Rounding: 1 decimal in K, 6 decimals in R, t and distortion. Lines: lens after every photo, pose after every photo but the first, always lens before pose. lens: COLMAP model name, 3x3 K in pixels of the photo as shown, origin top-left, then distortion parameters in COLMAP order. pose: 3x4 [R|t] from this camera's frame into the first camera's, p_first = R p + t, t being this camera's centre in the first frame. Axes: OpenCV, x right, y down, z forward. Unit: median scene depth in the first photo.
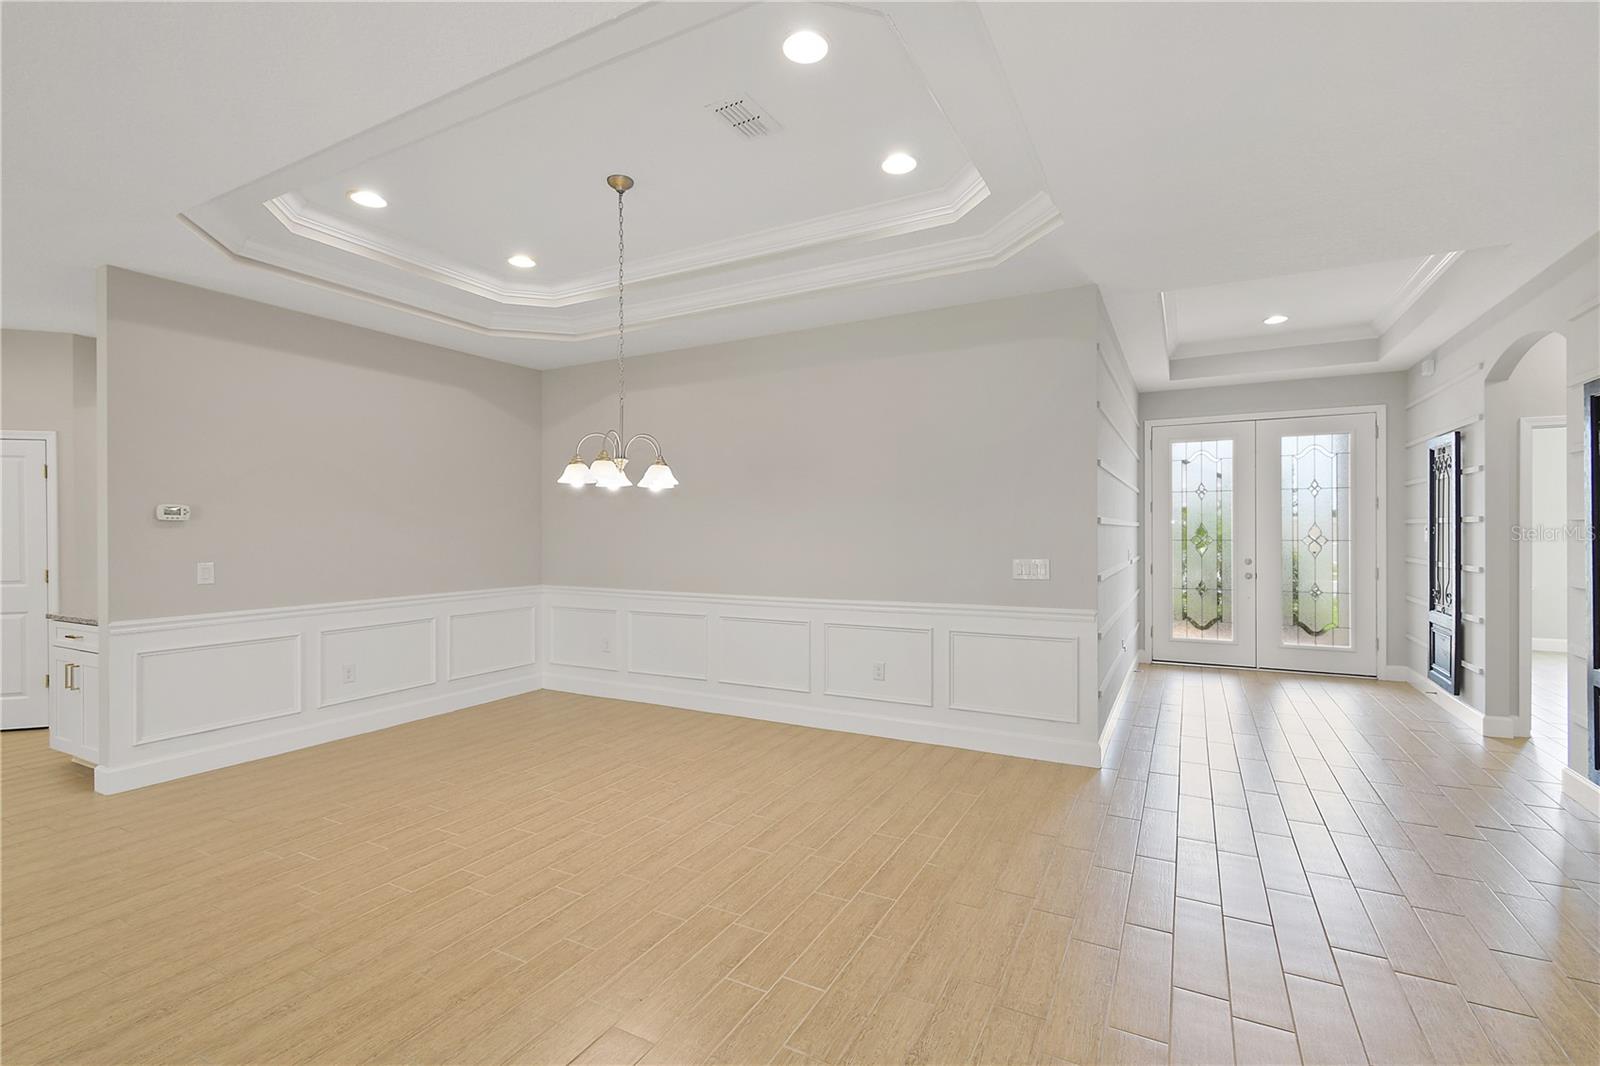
lens RADIAL K [[715.4, 0, 823.9], [0, 715.4, 532.7], [0, 0, 1]] dist [-0.001894, 0.000151]
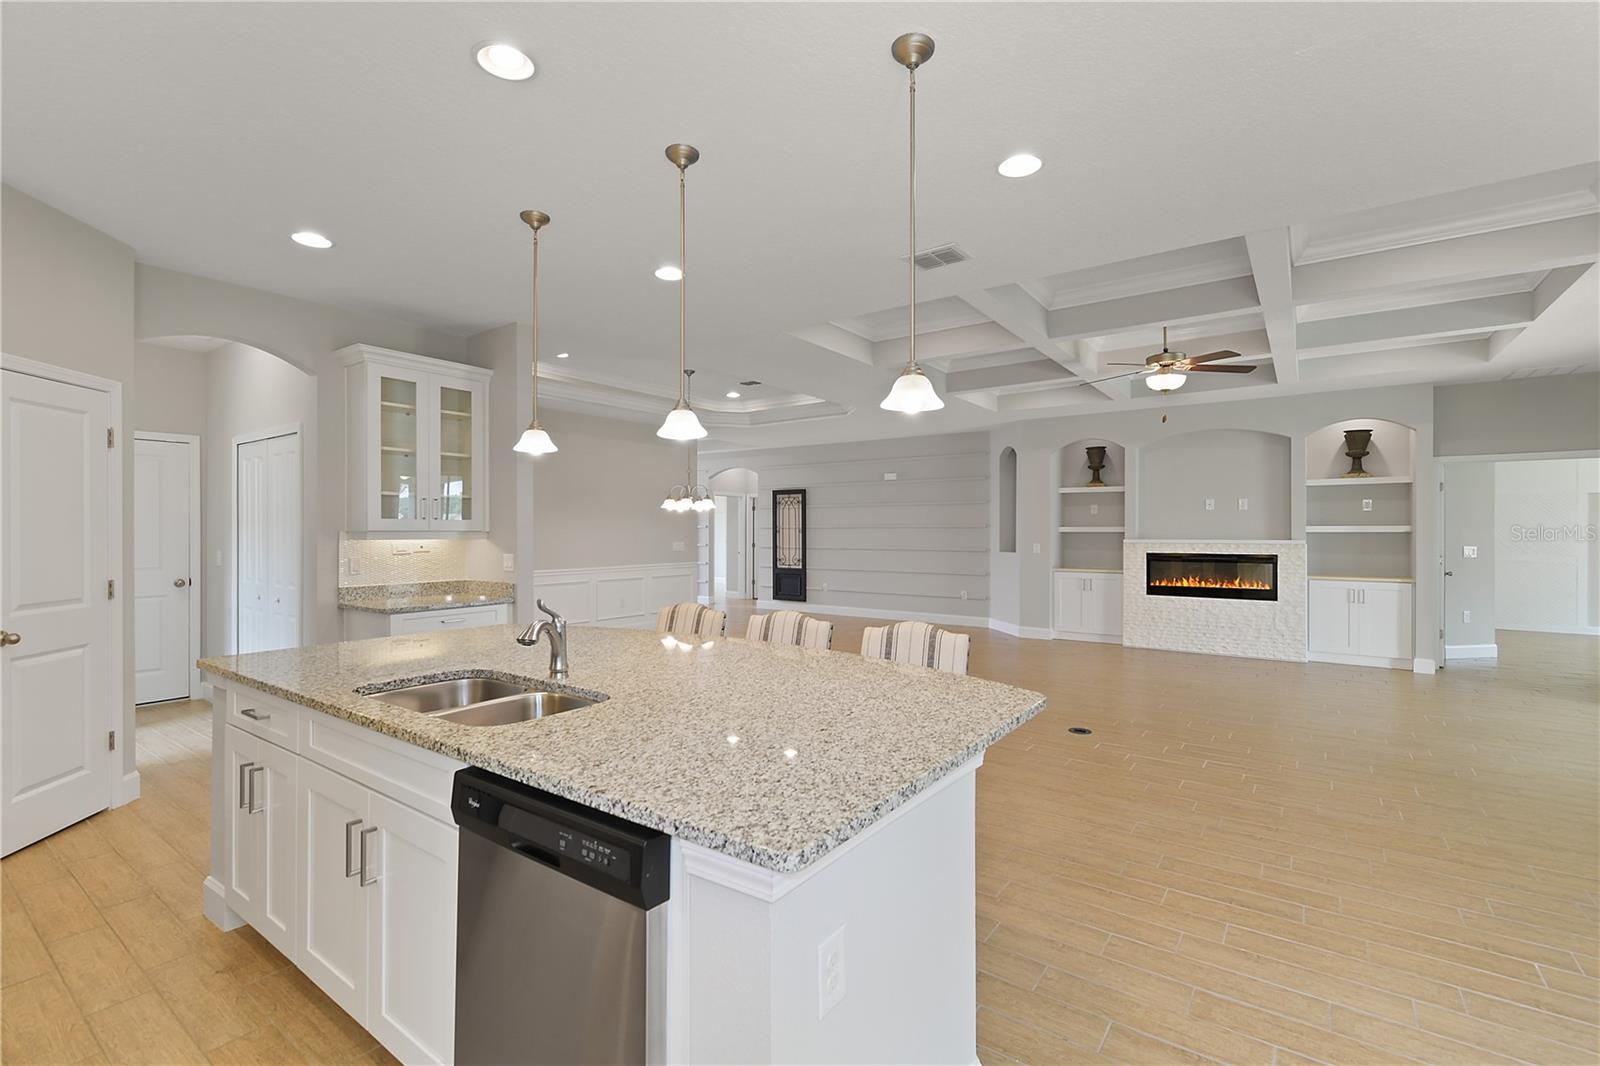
lens RADIAL K [[715.4, 0, 786.6], [0, 715.4, 529.0], [0, 0, 1]] dist [-0.001894, 0.000151]
pose [[0.164963, 0.004999, 0.986287, -1.387357], [-0.001199, 0.999987, -0.004868, 0.002293], [-0.986299, -0.000379, 0.164967, 0.177899]]
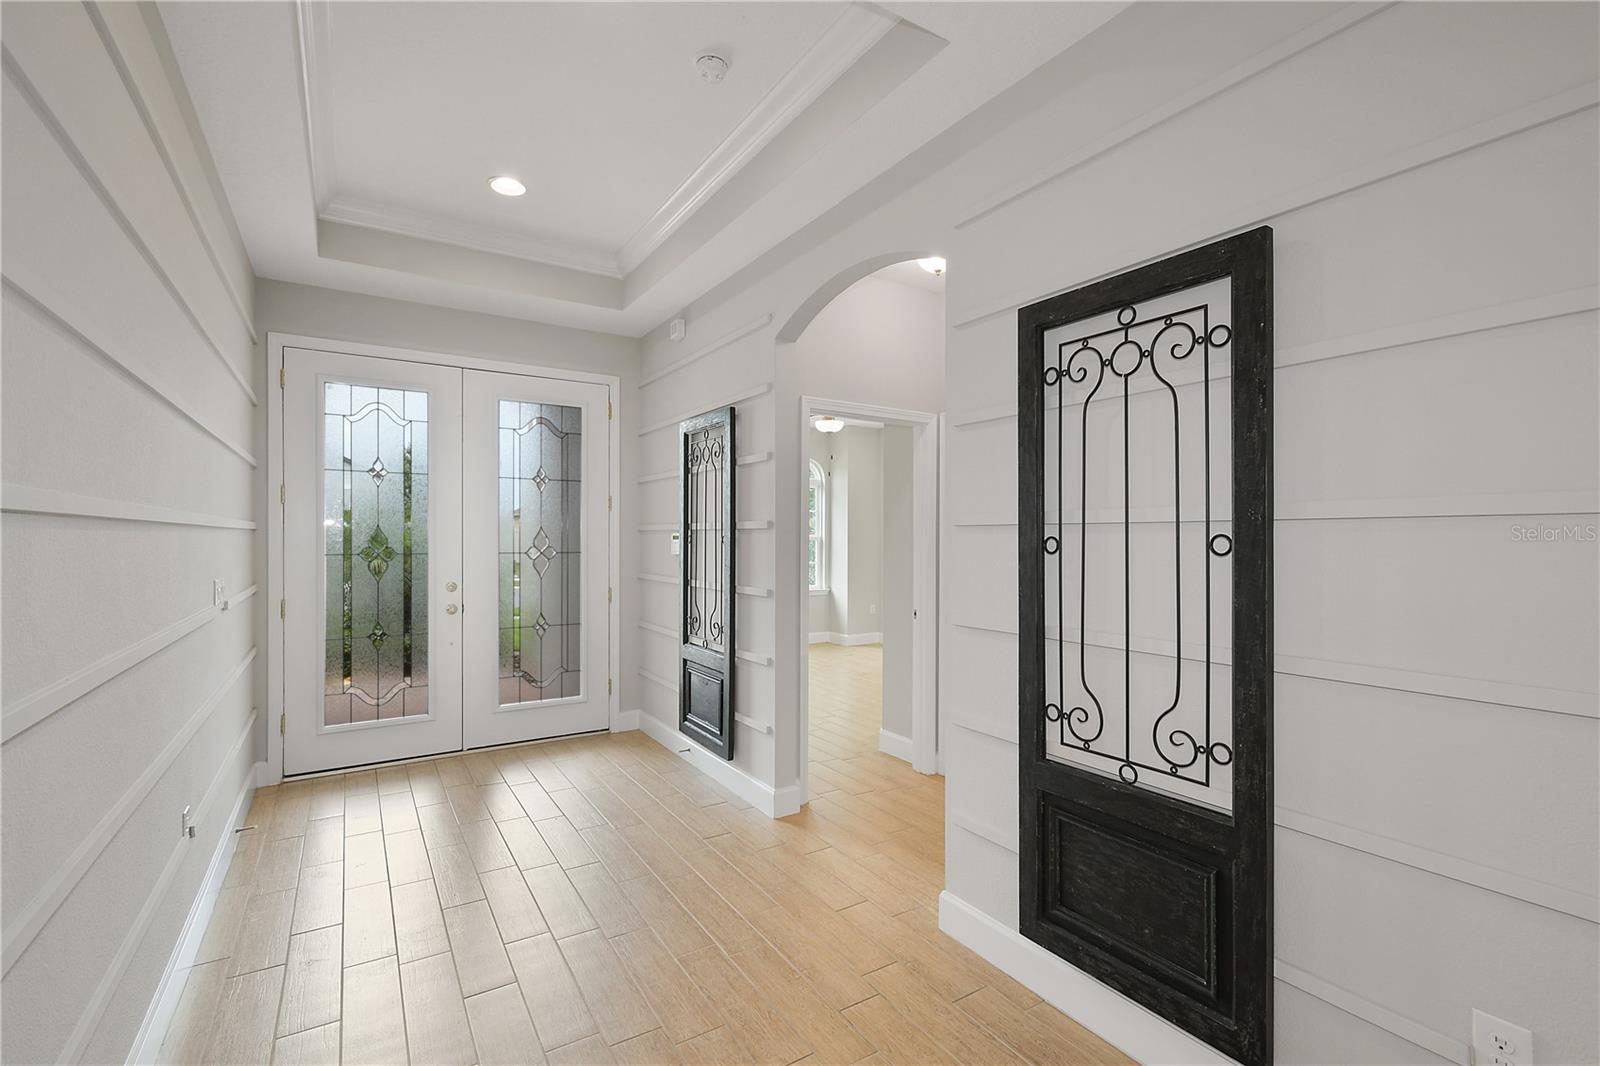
lens RADIAL K [[715.4, 0, 796.9], [0, 715.4, 543.2], [0, 0, 1]] dist [-0.001894, 0.000151]
pose [[0.517599, -0.002006, 0.855621, 0.234015], [-0.003025, 0.999987, 0.004175, -0.002590], [-0.855618, -0.004749, 0.517586, 0.460317]]
